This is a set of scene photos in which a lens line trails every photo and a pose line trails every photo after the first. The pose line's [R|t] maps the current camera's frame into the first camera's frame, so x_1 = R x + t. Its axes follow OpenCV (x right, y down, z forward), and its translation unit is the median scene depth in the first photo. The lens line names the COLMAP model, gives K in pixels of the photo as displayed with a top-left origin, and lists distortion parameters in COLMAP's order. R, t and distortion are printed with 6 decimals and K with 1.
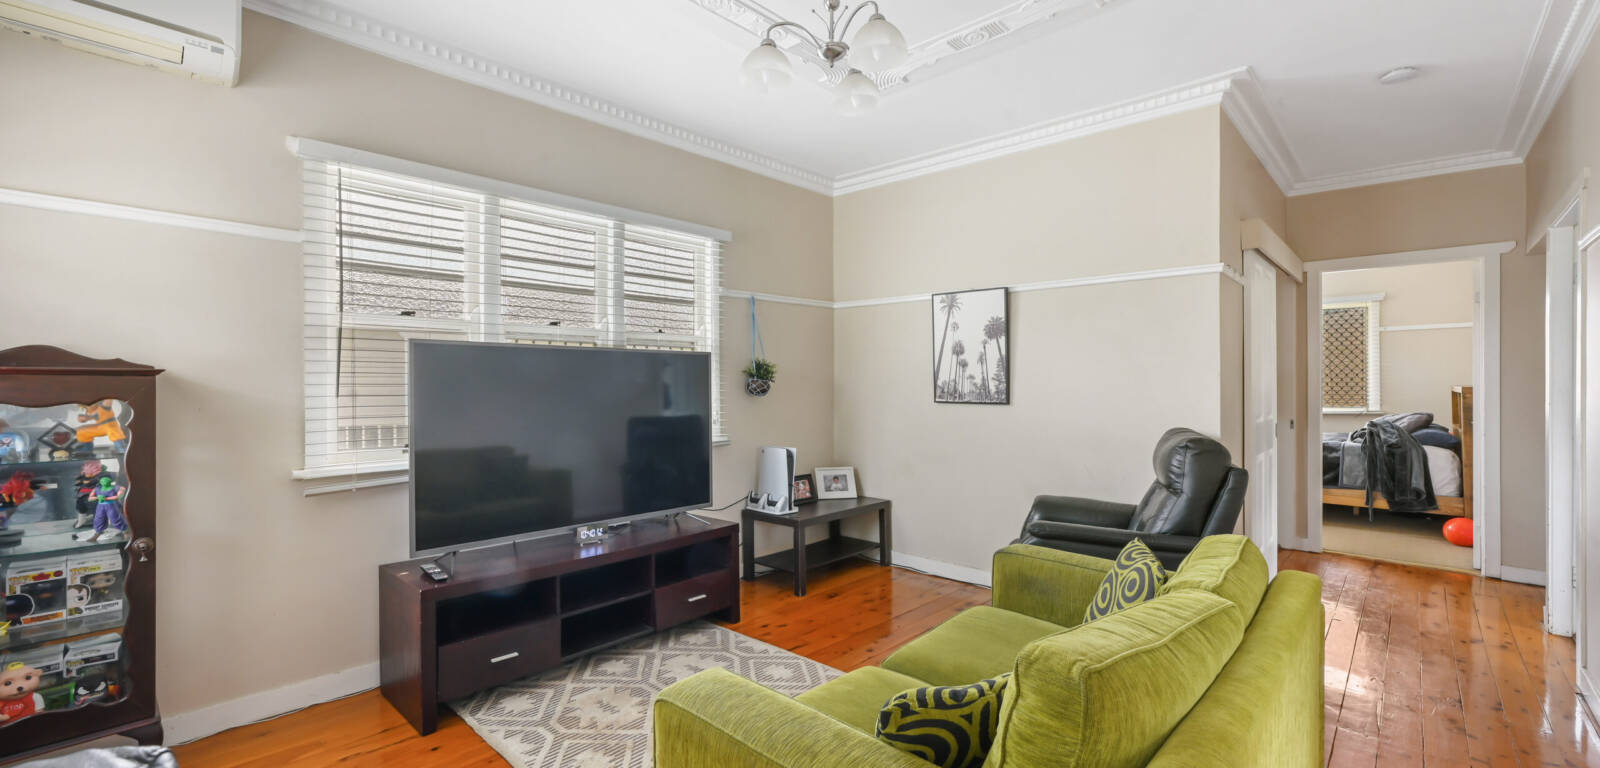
lens RADIAL K [[670.3, 0, 800.0], [0, 670.3, 384.0], [0, 0, 1]] dist [-0.000565, 0.000005]
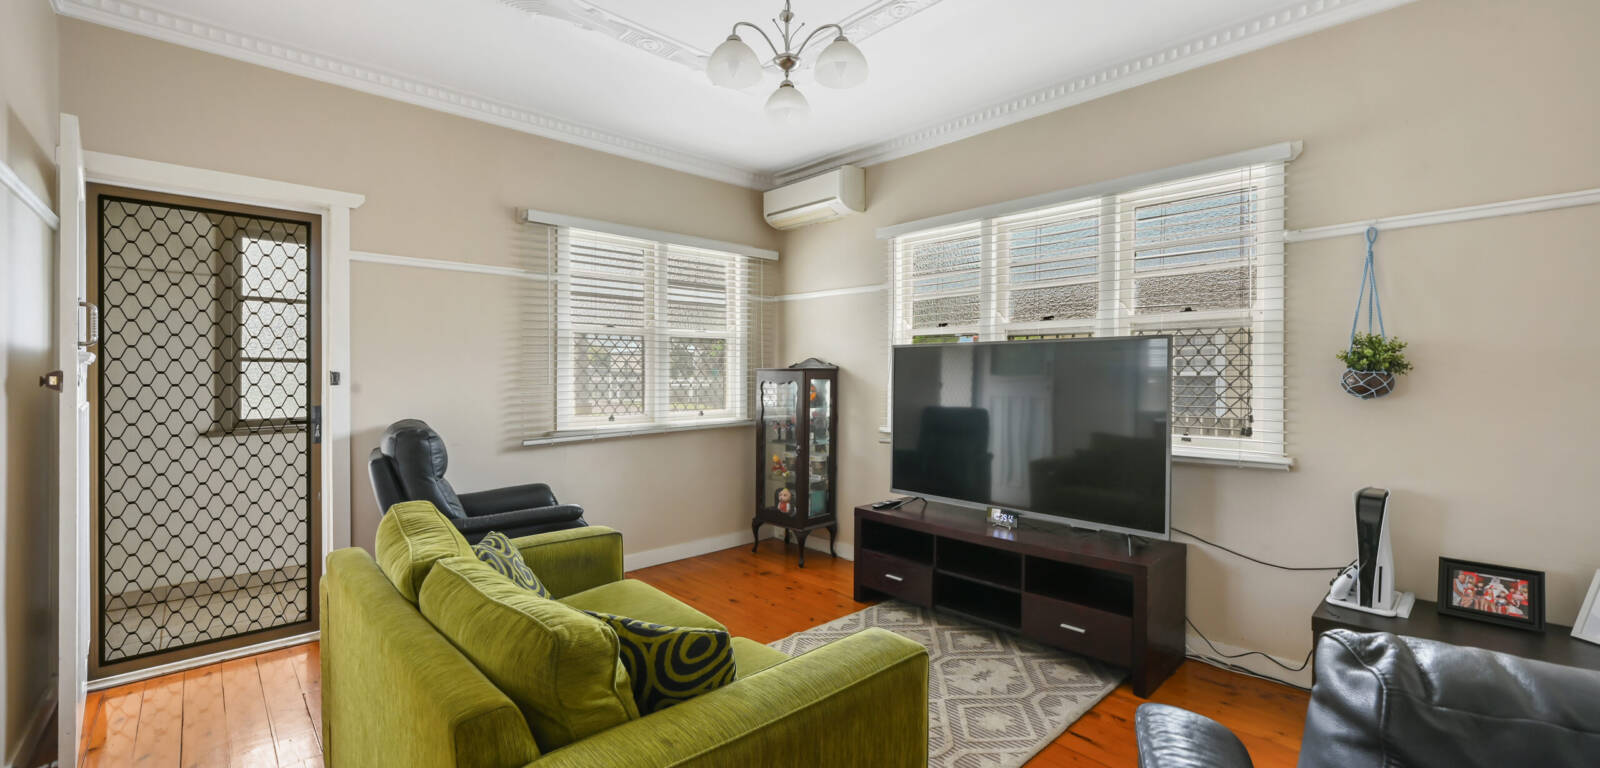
lens RADIAL K [[650.2, 0, 800.0], [0, 650.2, 384.0], [0, 0, 1]] dist [-0.000426, -0.000162]
pose [[-0.079931, 0.007357, -0.996773, 0.745202], [-0.011676, 0.999897, 0.008316, 0.008760], [0.996732, 0.012303, -0.079837, 0.776363]]
